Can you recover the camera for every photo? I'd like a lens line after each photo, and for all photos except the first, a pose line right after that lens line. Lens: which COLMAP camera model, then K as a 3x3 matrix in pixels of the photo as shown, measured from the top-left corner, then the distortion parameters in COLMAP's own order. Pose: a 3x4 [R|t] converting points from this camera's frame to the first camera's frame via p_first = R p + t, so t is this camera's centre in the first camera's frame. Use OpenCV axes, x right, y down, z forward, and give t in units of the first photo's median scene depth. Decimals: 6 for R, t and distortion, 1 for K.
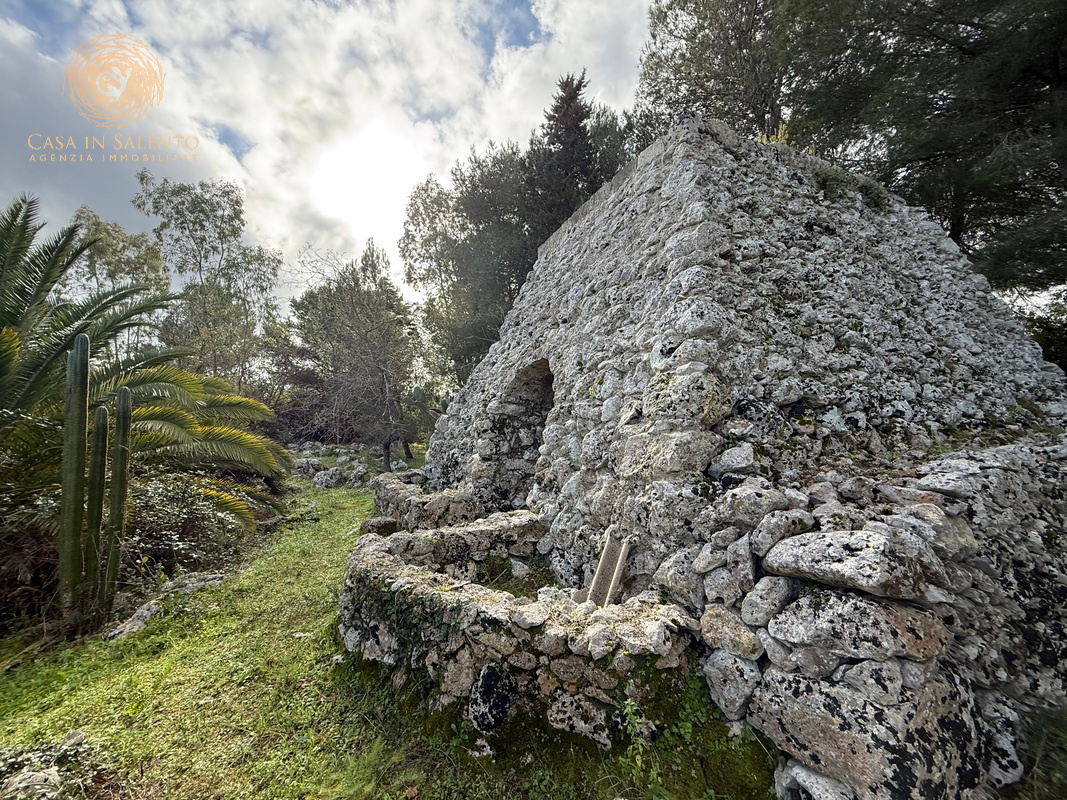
lens RADIAL K [[421.8, 0, 531.9], [0, 421.8, 400.6], [0, 0, 1]] dist [-0.000297, 0.000352]
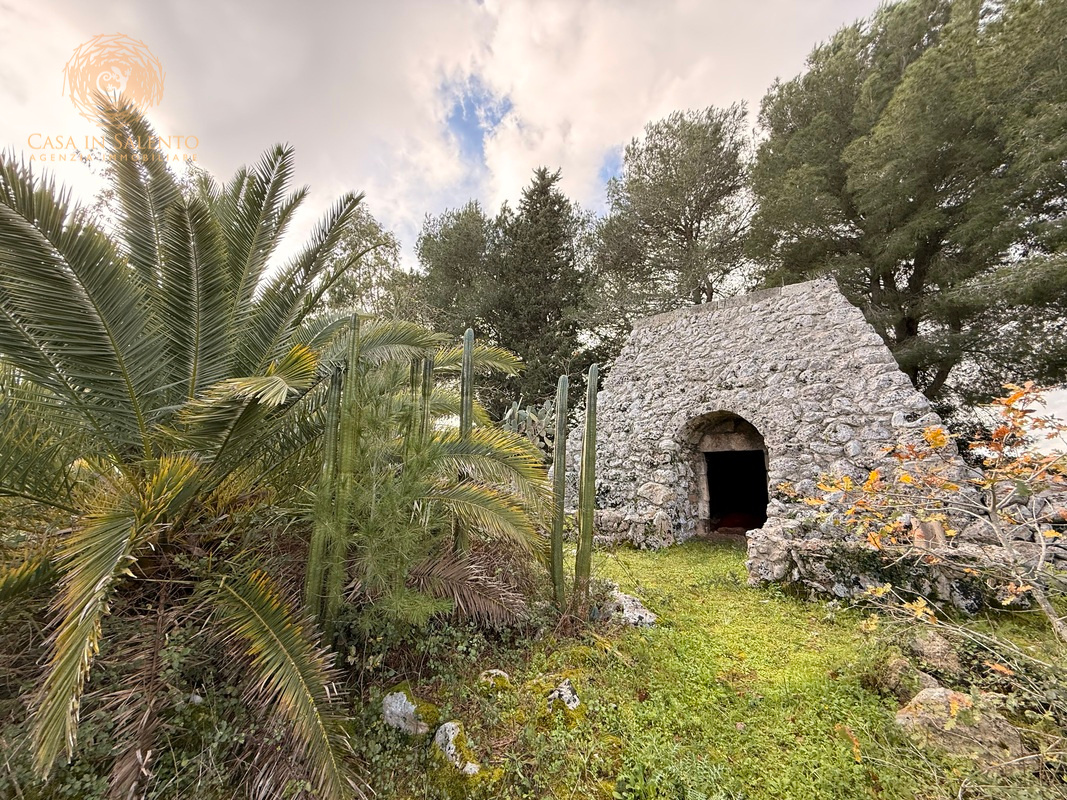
lens RADIAL K [[421.8, 0, 533.1], [0, 421.8, 402.1], [0, 0, 1]] dist [-0.000297, 0.000352]
pose [[0.908860, 0.094135, 0.406340, -1.613384], [-0.048829, 0.991514, -0.120482, 0.100098], [-0.414233, 0.089660, 0.905744, 0.013310]]
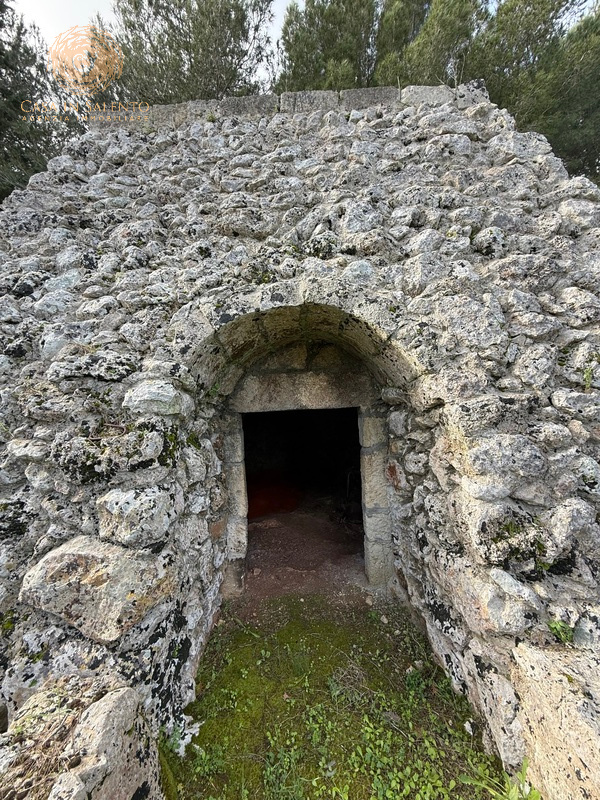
lens RADIAL K [[316.3, 0, 300.6], [0, 316.3, 396.9], [0, 0, 1]] dist [-0.000297, 0.000352]
pose [[0.436935, 0.047947, 0.898215, -0.467838], [-0.021930, 0.998849, -0.042651, 0.039665], [-0.899226, -0.001062, 0.437483, 1.244800]]
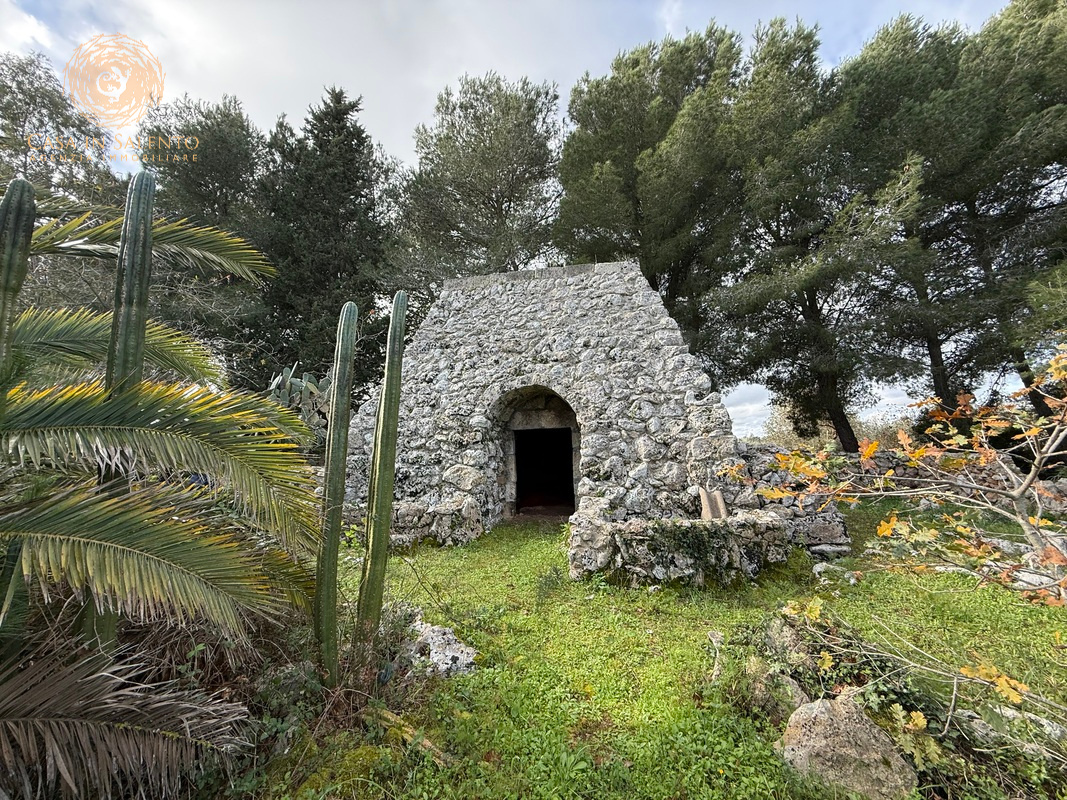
lens RADIAL K [[421.8, 0, 531.3], [0, 421.8, 399.8], [0, 0, 1]] dist [-0.000297, 0.000352]
pose [[0.624608, 0.102663, 0.774161, -1.426940], [-0.037004, 0.994099, -0.101975, 0.110363], [-0.780061, 0.035047, 0.624721, 0.321123]]
